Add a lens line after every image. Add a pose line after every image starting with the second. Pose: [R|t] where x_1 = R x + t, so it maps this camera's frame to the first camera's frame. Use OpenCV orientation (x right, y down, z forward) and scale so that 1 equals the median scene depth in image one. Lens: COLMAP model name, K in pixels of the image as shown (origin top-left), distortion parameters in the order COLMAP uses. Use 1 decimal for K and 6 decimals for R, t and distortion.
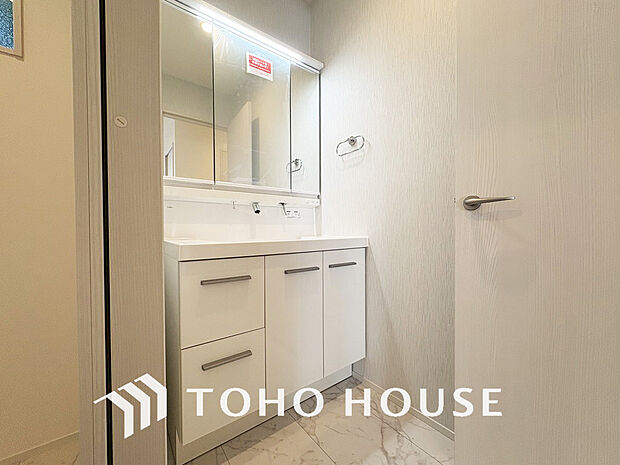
lens RADIAL K [[247.7, 0, 311.8], [0, 247.7, 228.9], [0, 0, 1]] dist [0.000459, -0.000035]
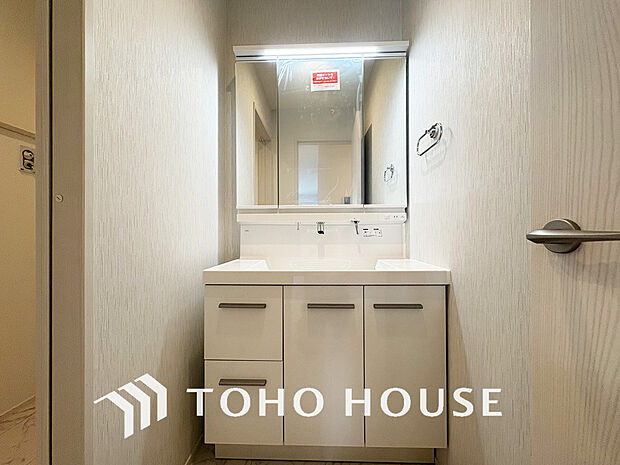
lens RADIAL K [[247.7, 0, 305.4], [0, 247.7, 230.6], [0, 0, 1]] dist [0.000459, -0.000035]
pose [[0.772468, -0.006865, -0.635017, 0.337593], [-0.000895, 0.999929, -0.011899, -0.063545], [0.635053, 0.009760, 0.772407, 0.221305]]
